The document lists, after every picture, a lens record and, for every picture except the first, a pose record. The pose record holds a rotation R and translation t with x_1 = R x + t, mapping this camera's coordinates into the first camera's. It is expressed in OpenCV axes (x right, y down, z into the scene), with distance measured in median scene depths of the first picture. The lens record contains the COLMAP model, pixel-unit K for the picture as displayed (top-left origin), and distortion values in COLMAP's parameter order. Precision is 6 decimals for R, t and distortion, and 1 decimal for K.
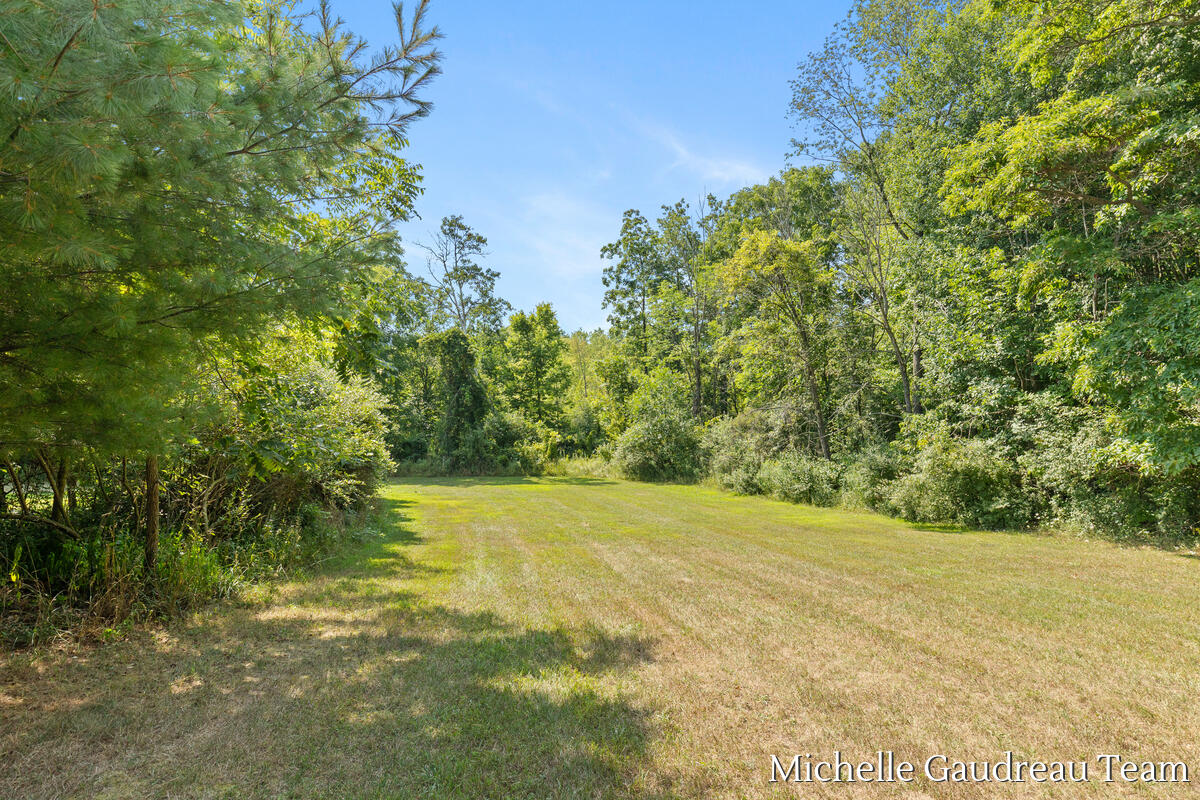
lens RADIAL K [[647.9, 0, 601.5], [0, 647.9, 399.5], [0, 0, 1]] dist [-0.001375, -0.000015]
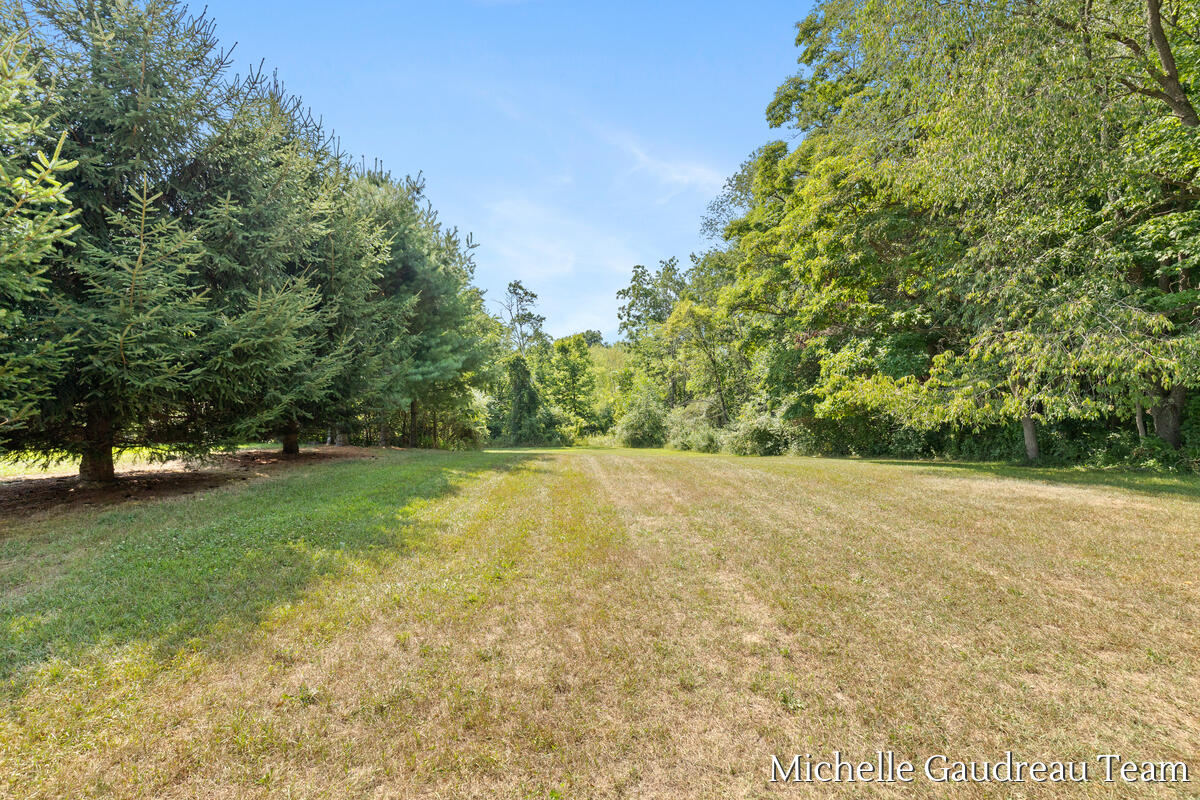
lens RADIAL K [[558.6, 0, 598.8], [0, 558.6, 400.0], [0, 0, 1]] dist [0.000596, 0.000005]
pose [[0.996595, -0.013590, -0.081330, 0.073693], [0.013781, 0.999903, 0.001783, 0.002649], [0.081297, -0.002898, 0.996686, -0.314125]]
